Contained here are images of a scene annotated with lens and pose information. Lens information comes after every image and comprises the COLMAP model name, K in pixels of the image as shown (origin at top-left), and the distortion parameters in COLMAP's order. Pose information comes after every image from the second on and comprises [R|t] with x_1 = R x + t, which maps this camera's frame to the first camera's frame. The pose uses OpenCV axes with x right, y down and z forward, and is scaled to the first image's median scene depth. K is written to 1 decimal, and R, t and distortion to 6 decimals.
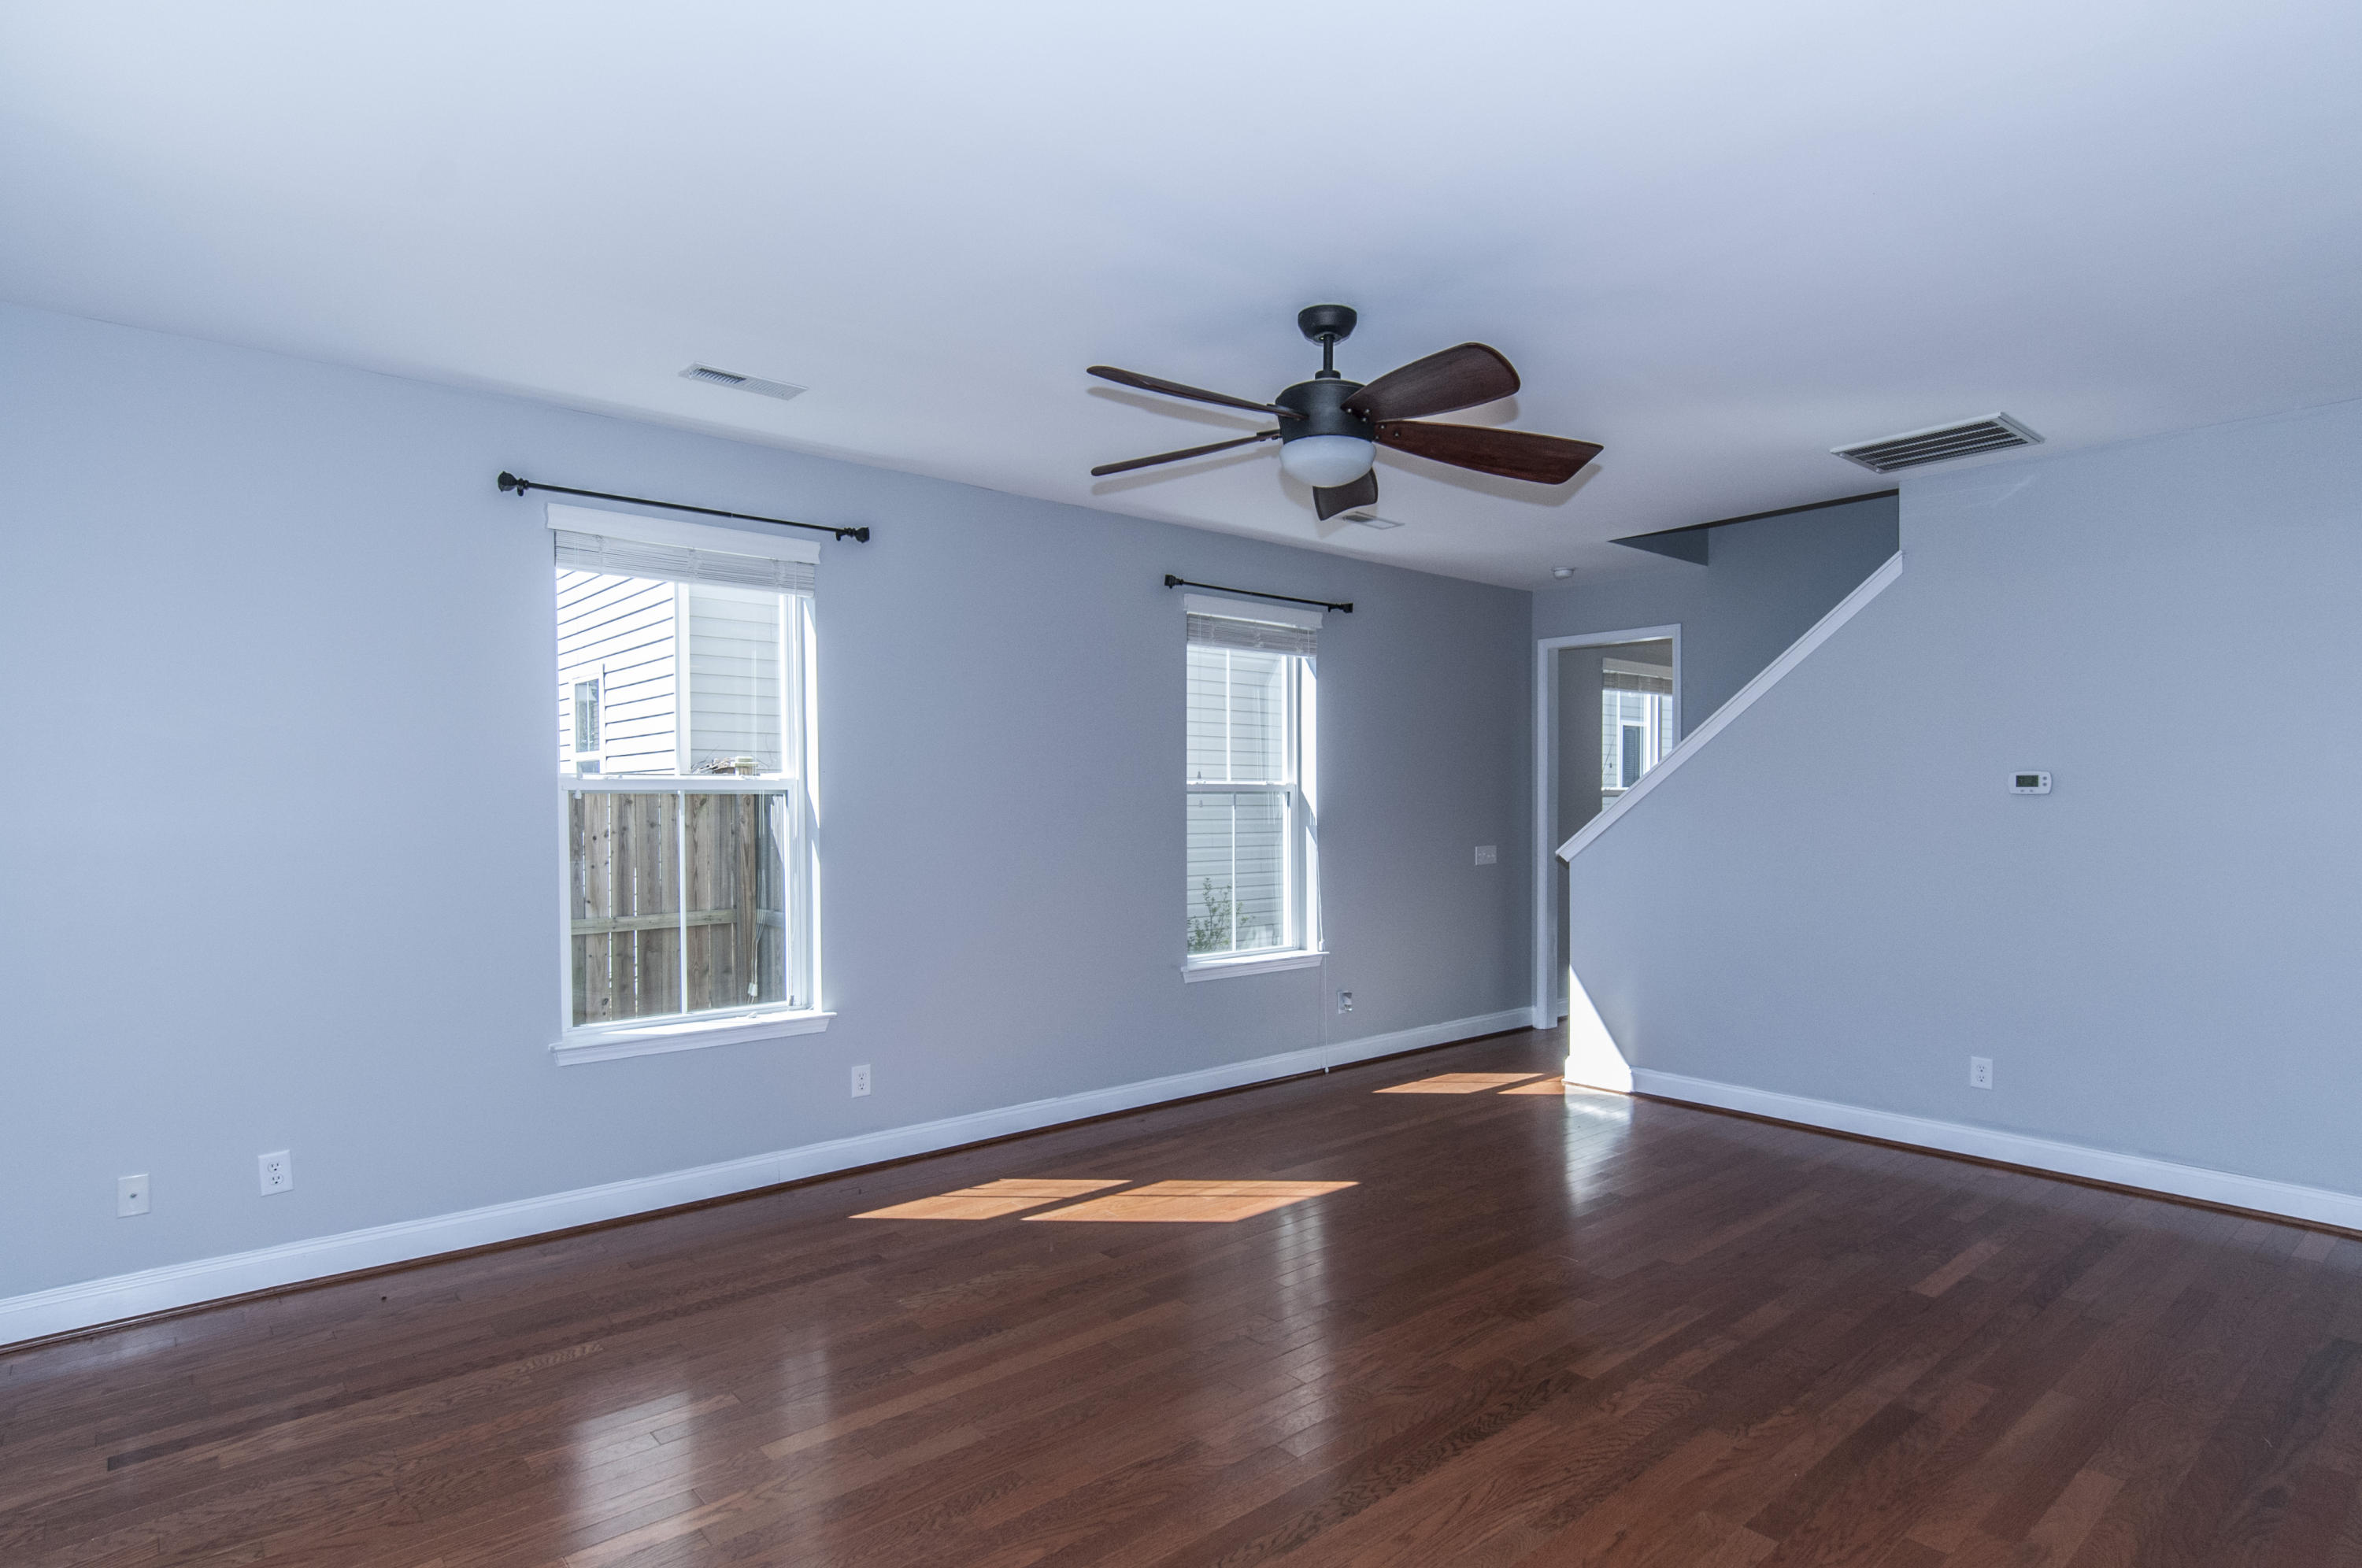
lens RADIAL K [[1238.9, 0, 1177.9], [0, 1238.9, 783.8], [0, 0, 1]] dist [-0.004513, -0.004835]
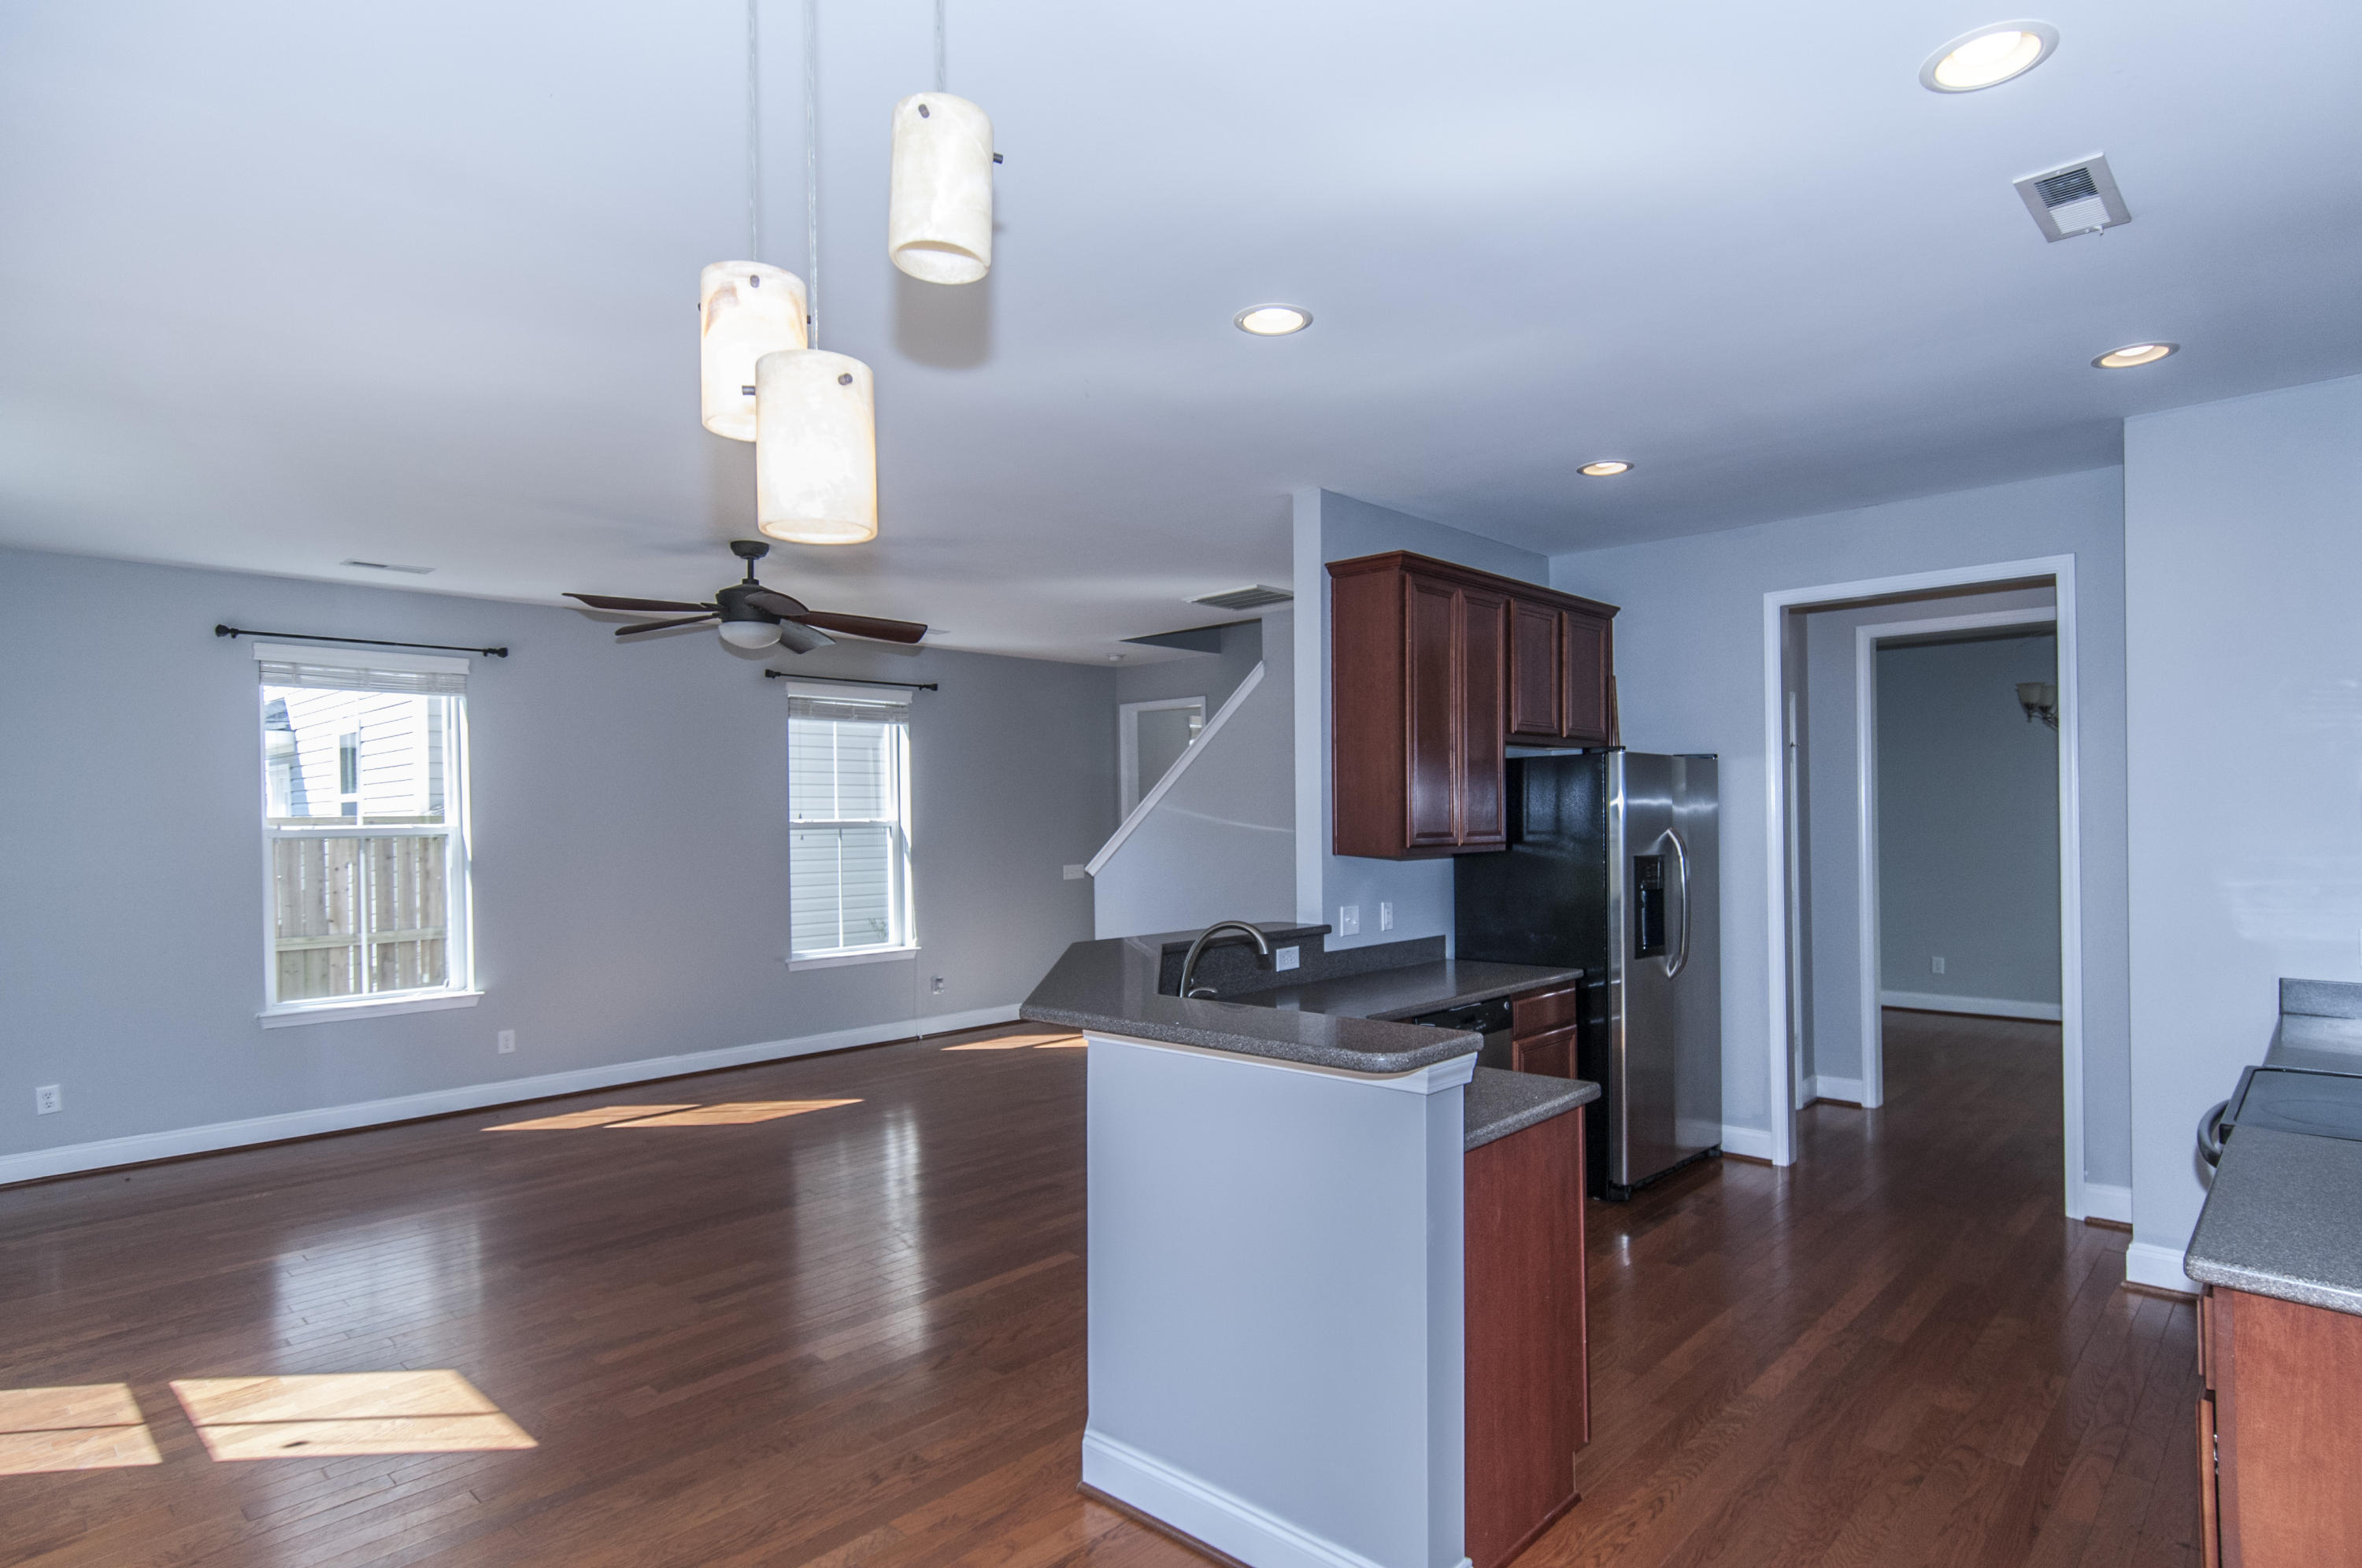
lens RADIAL K [[1238.9, 0, 1185.8], [0, 1238.9, 776.7], [0, 0, 1]] dist [-0.004513, -0.004835]
pose [[0.994274, -0.006711, 0.106647, 0.291875], [0.008963, 0.999747, -0.020653, -0.018273], [-0.106481, 0.021491, 0.994082, -0.384472]]
